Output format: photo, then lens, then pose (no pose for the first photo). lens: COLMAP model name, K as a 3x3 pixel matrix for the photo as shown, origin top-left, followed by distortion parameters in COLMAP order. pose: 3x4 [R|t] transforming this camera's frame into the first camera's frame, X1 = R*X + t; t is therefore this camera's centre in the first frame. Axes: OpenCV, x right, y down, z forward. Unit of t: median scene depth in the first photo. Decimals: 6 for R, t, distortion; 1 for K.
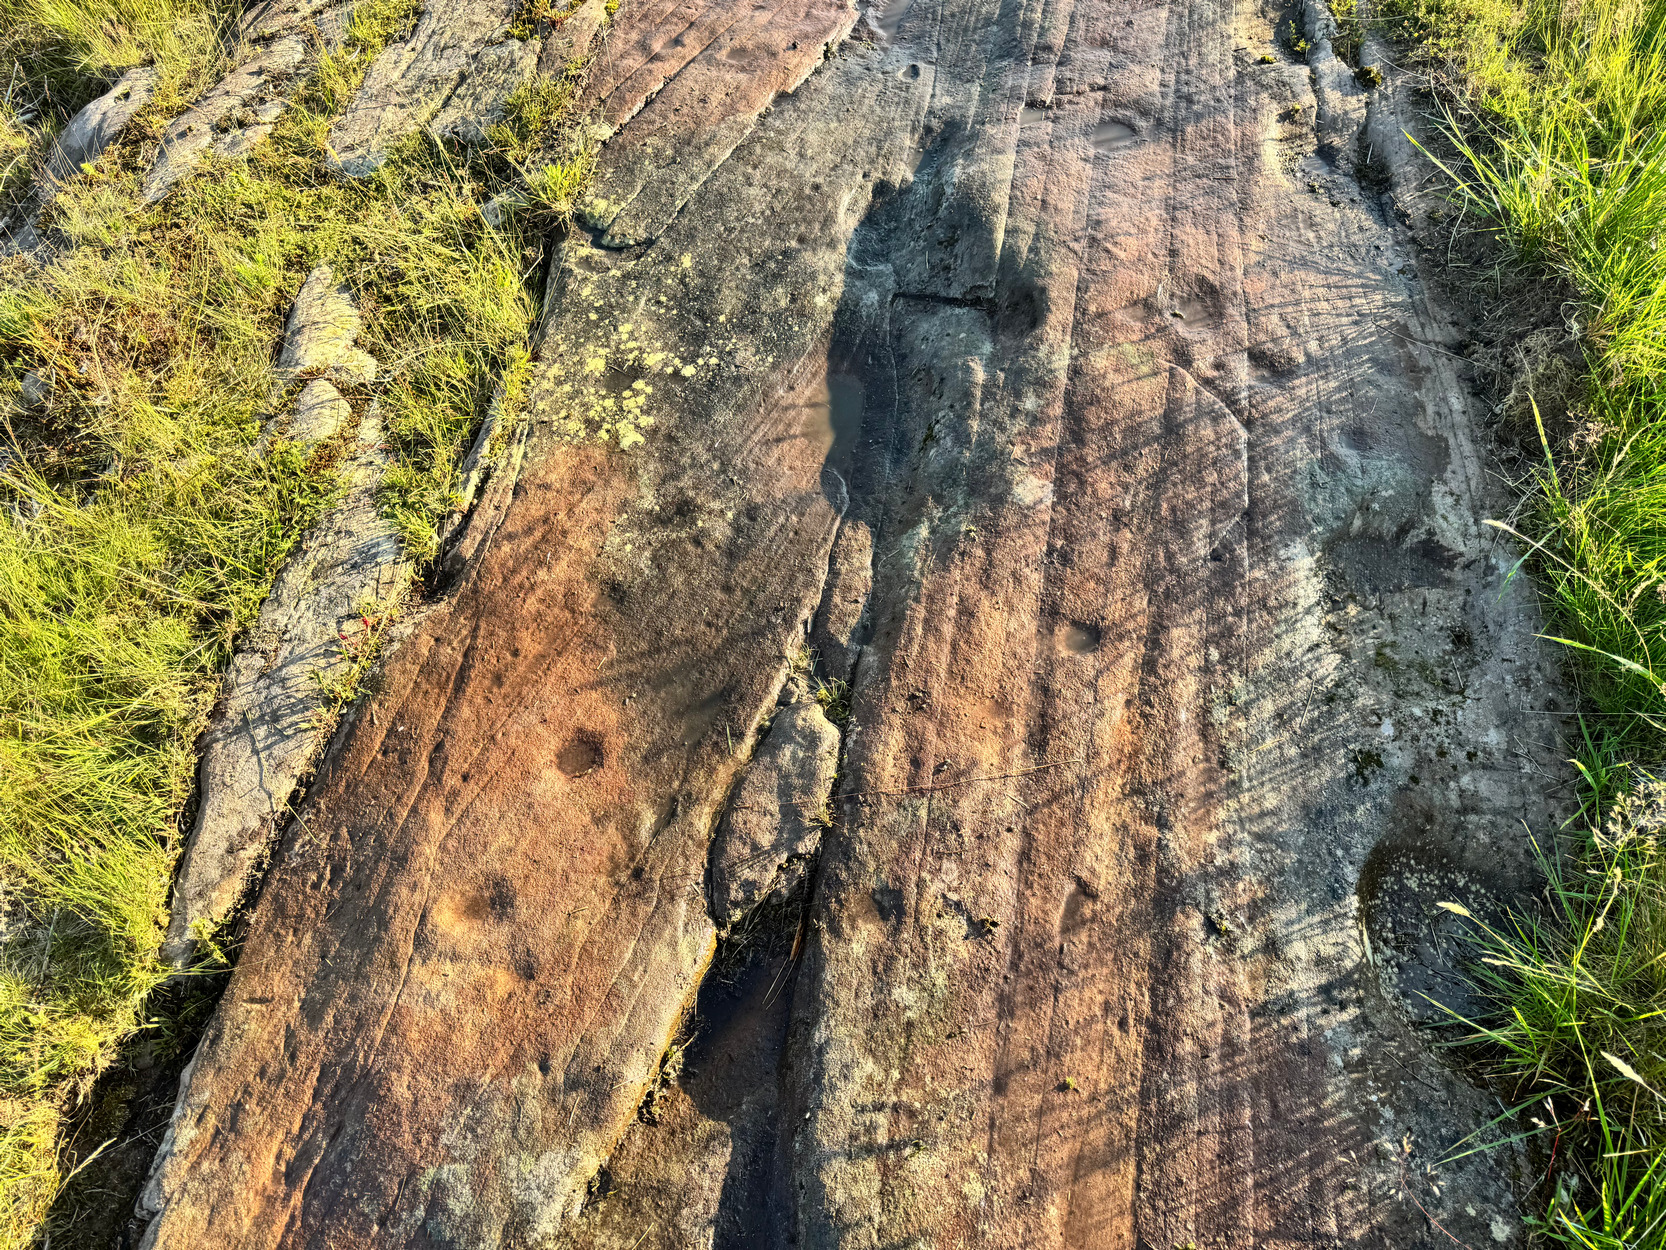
lens RADIAL K [[1160.1, 0, 833.0], [0, 1160.1, 625.0], [0, 0, 1]] dist [0.071279, -0.097495]
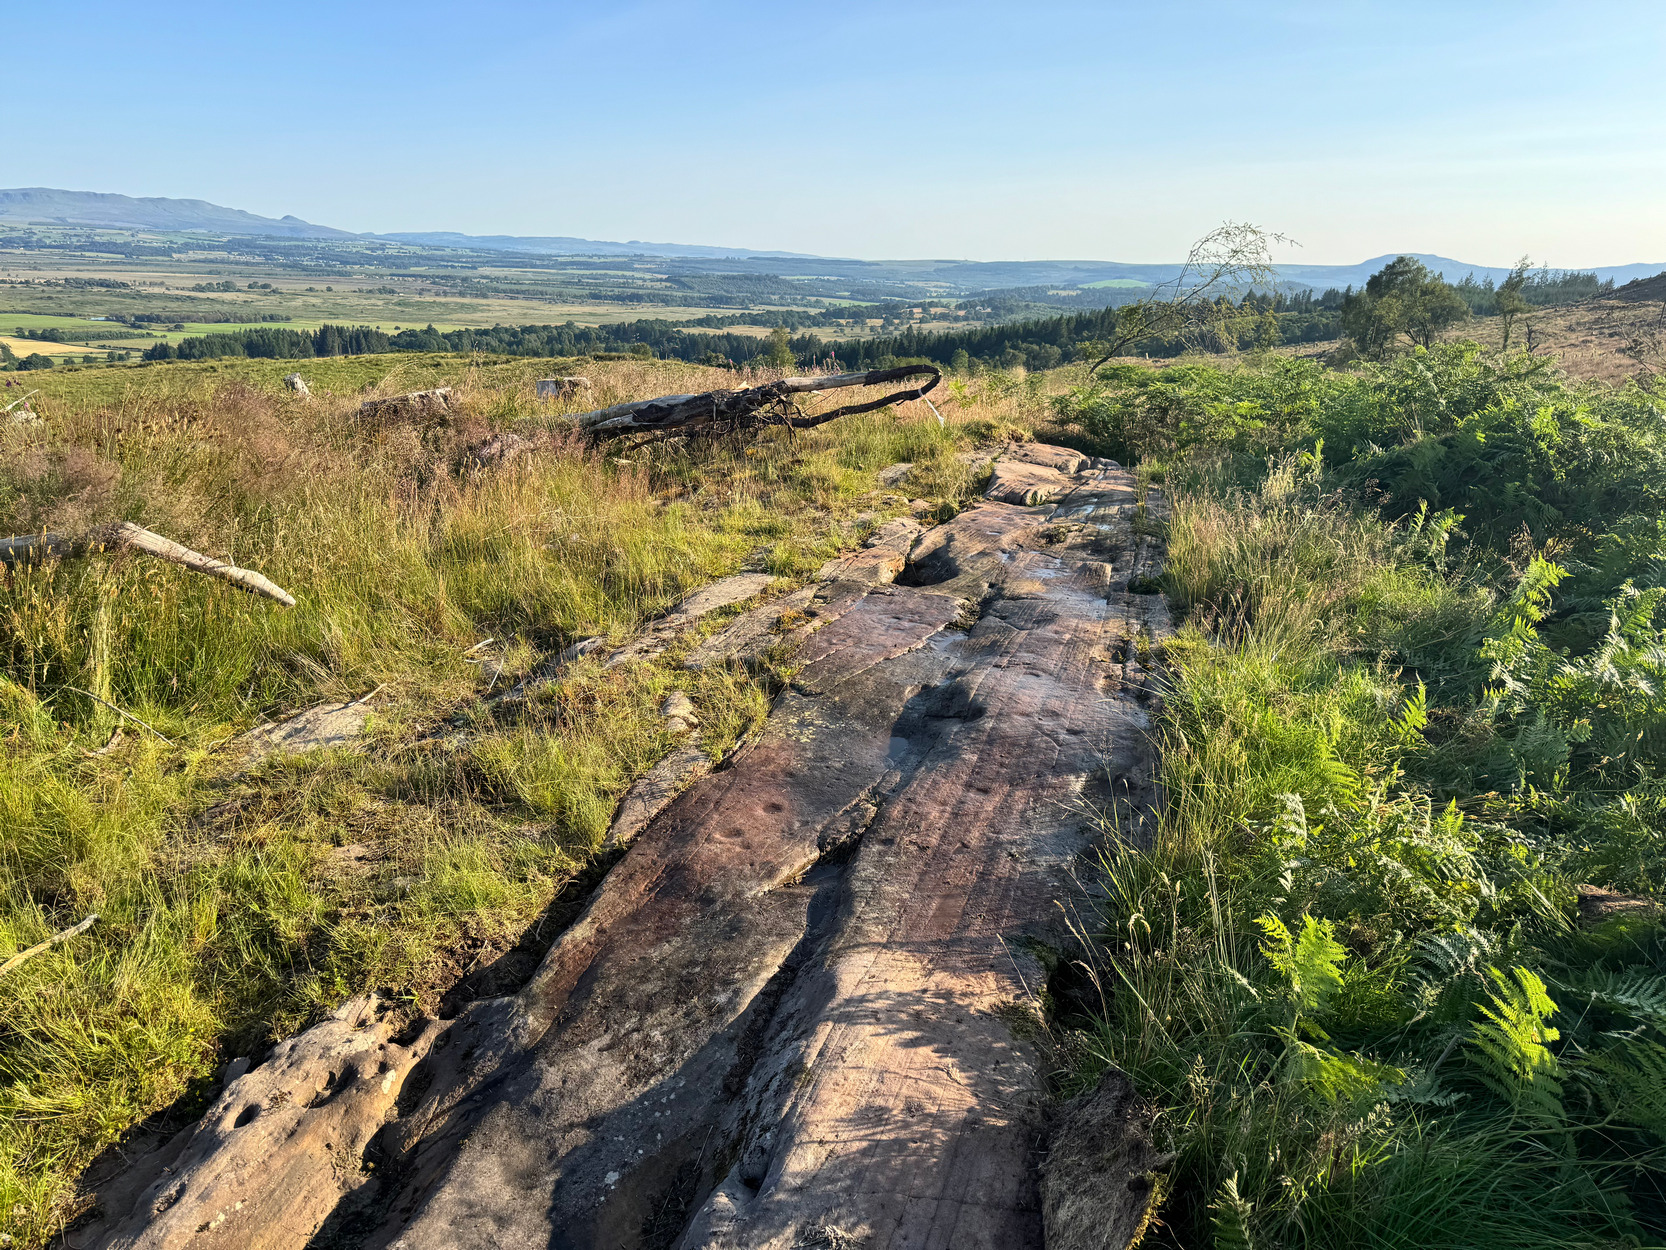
lens RADIAL K [[1160.1, 0, 833.0], [0, 1160.1, 625.0], [0, 0, 1]] dist [0.071279, -0.097495]
pose [[0.989085, 0.081480, -0.122769, 0.167412], [-0.139674, 0.783836, -0.605056, 1.179644], [0.046931, 0.615599, 0.786661, -1.088886]]
